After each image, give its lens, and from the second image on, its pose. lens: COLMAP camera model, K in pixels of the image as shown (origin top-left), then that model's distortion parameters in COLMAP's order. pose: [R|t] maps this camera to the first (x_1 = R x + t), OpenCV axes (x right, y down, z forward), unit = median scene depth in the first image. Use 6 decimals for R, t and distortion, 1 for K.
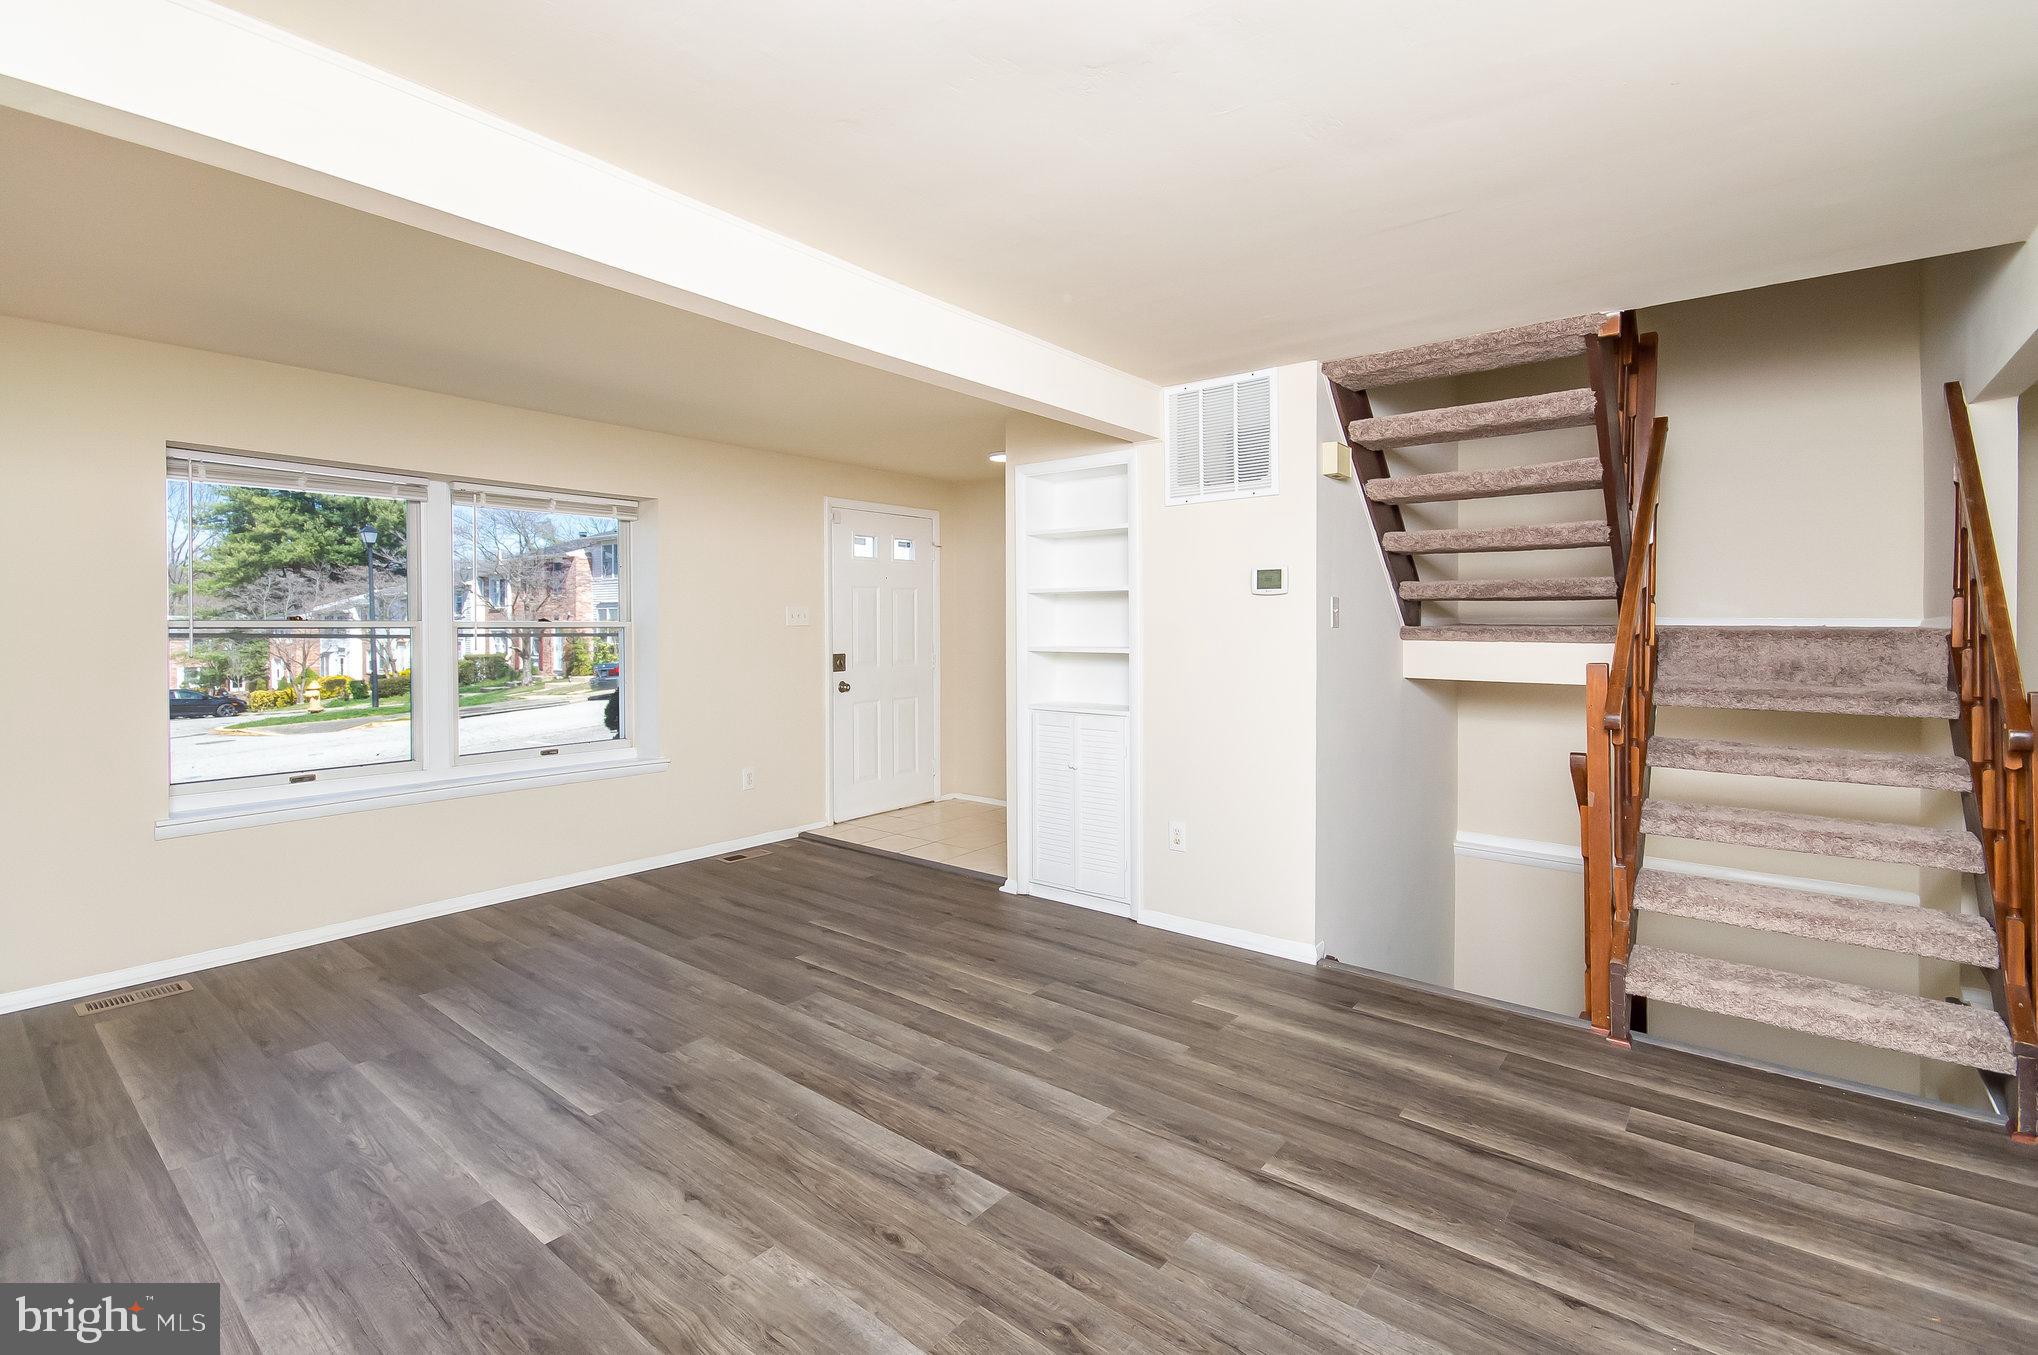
lens RADIAL K [[915.2, 0, 1025.3], [0, 915.2, 625.8], [0, 0, 1]] dist [0.003406, -0.000438]
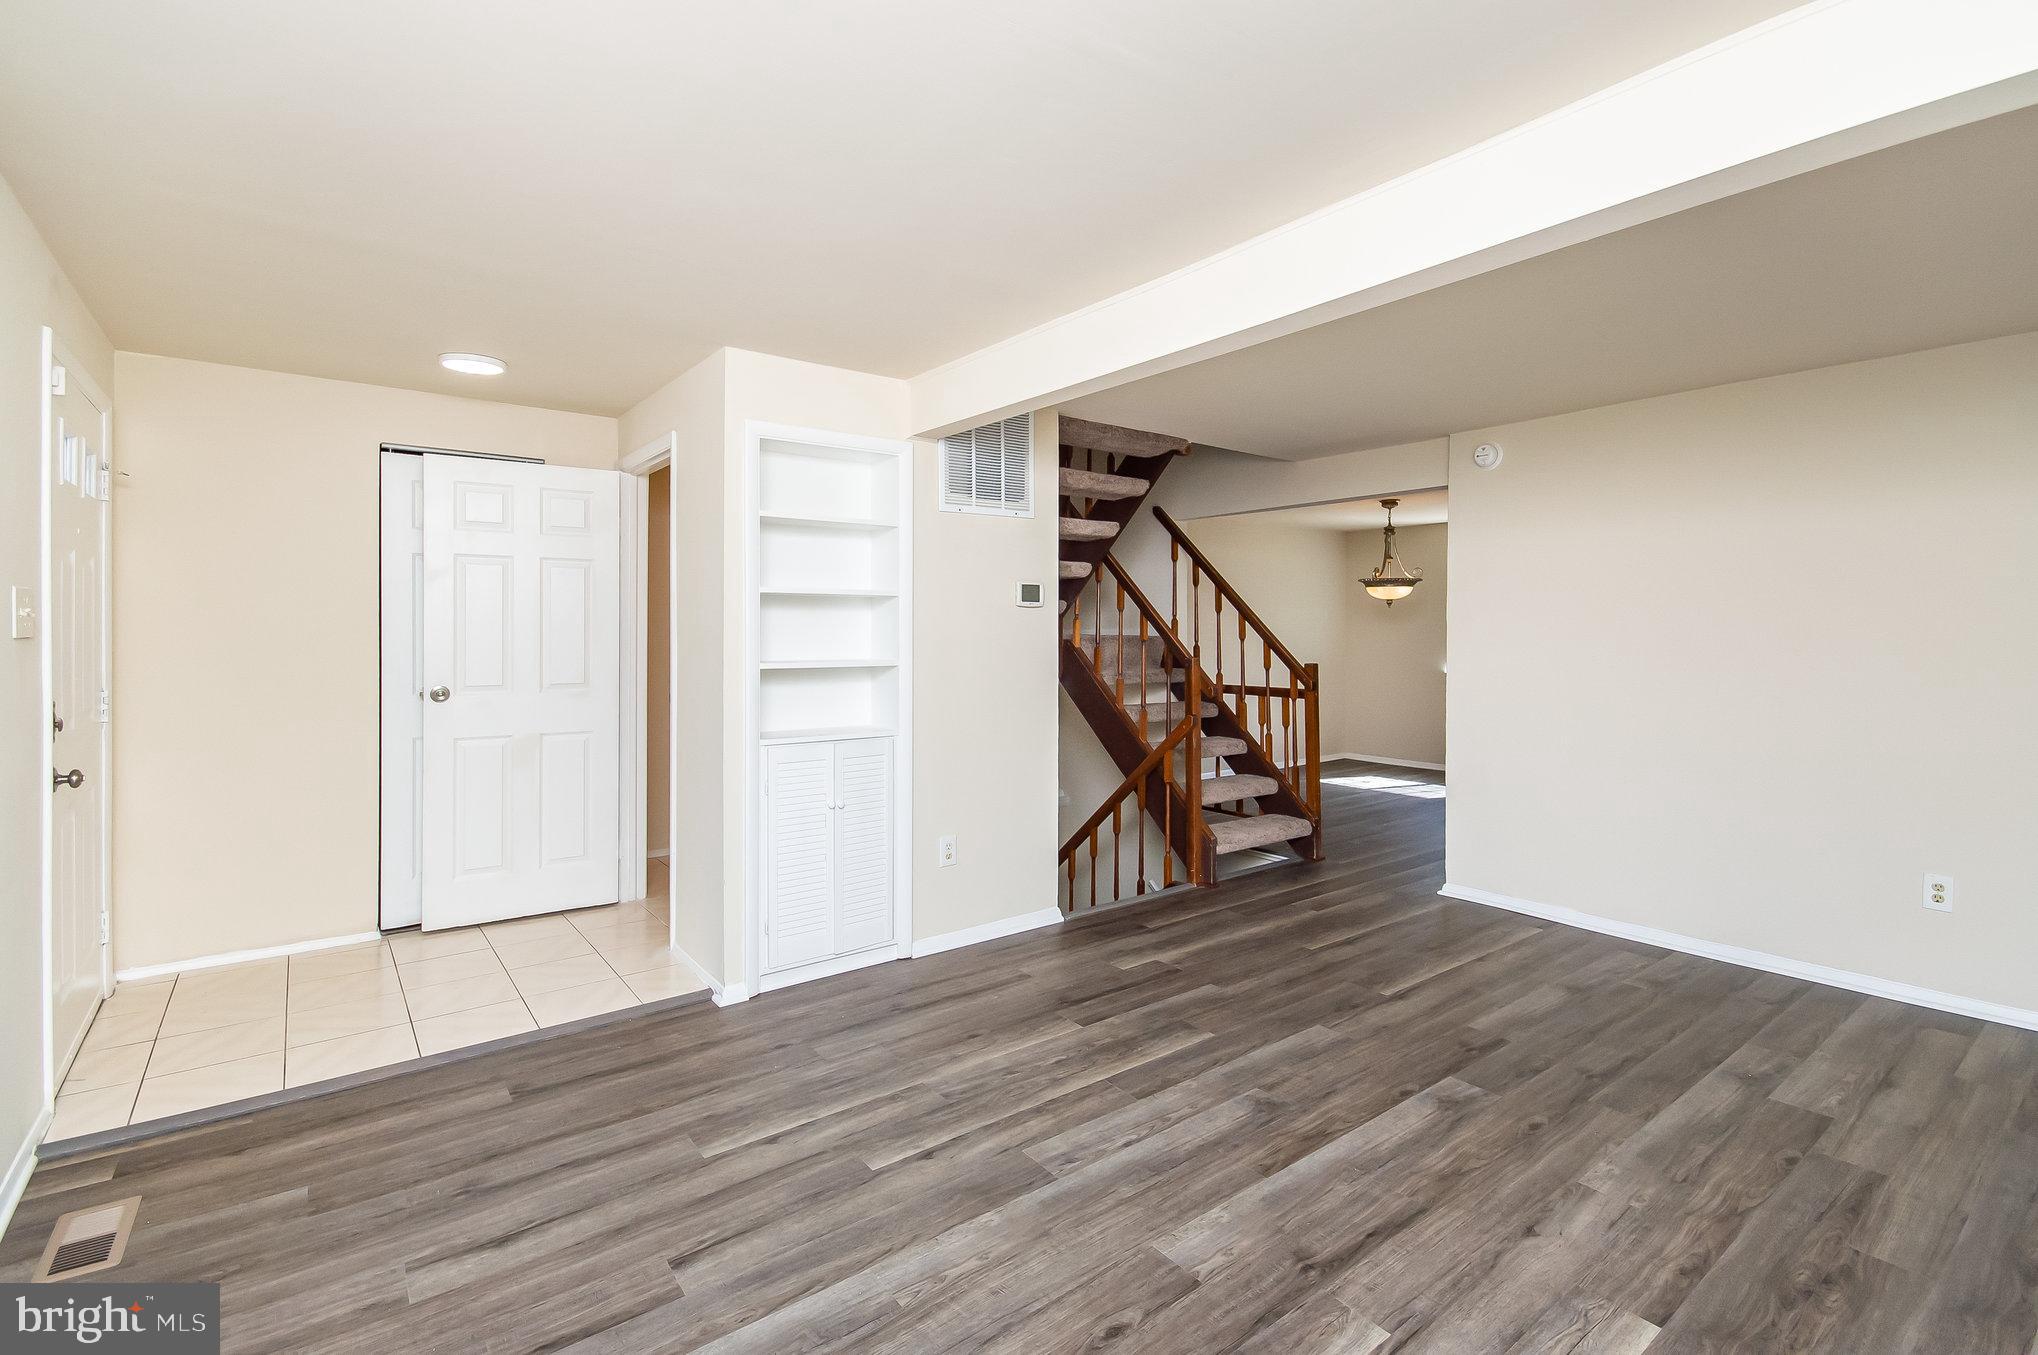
lens RADIAL K [[915.2, 0, 1025.3], [0, 915.2, 625.8], [0, 0, 1]] dist [0.003406, -0.000438]
pose [[0.240749, 0.004722, 0.970576, -1.036922], [0.001477, 0.999985, -0.005231, -0.006710], [-0.970586, 0.002693, 0.240739, 0.929482]]
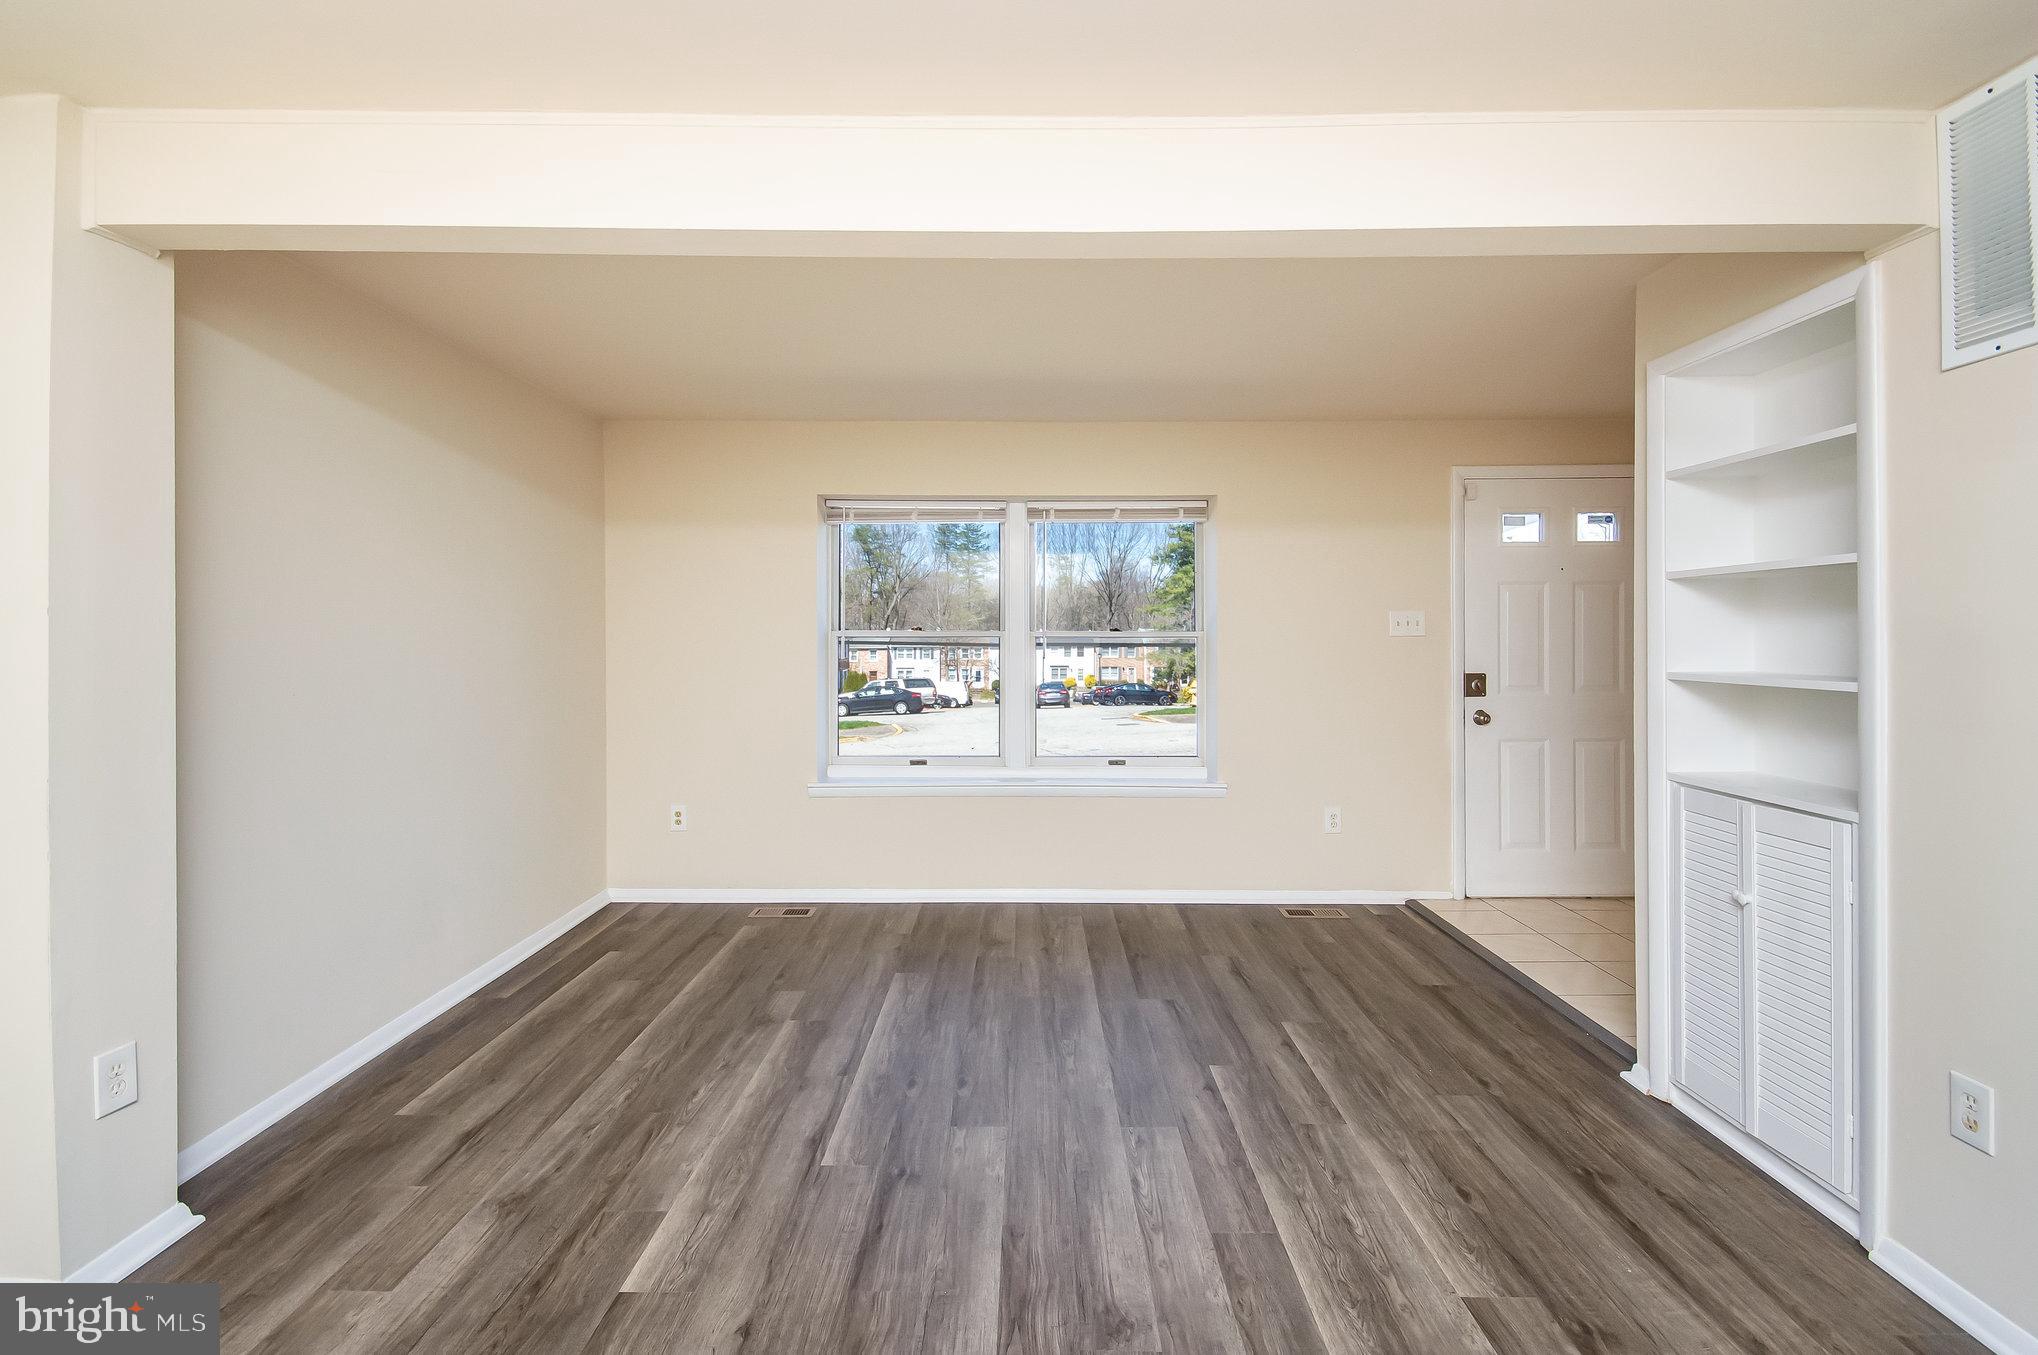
lens RADIAL K [[902.4, 0, 1016.5], [0, 902.4, 638.1], [0, 0, 1]] dist [0.008449, -0.000333]
pose [[0.615206, 0.002275, -0.788363, 0.307144], [-0.001253, 0.999997, 0.001908, 0.001575], [0.788366, -0.000186, 0.615207, 0.502261]]
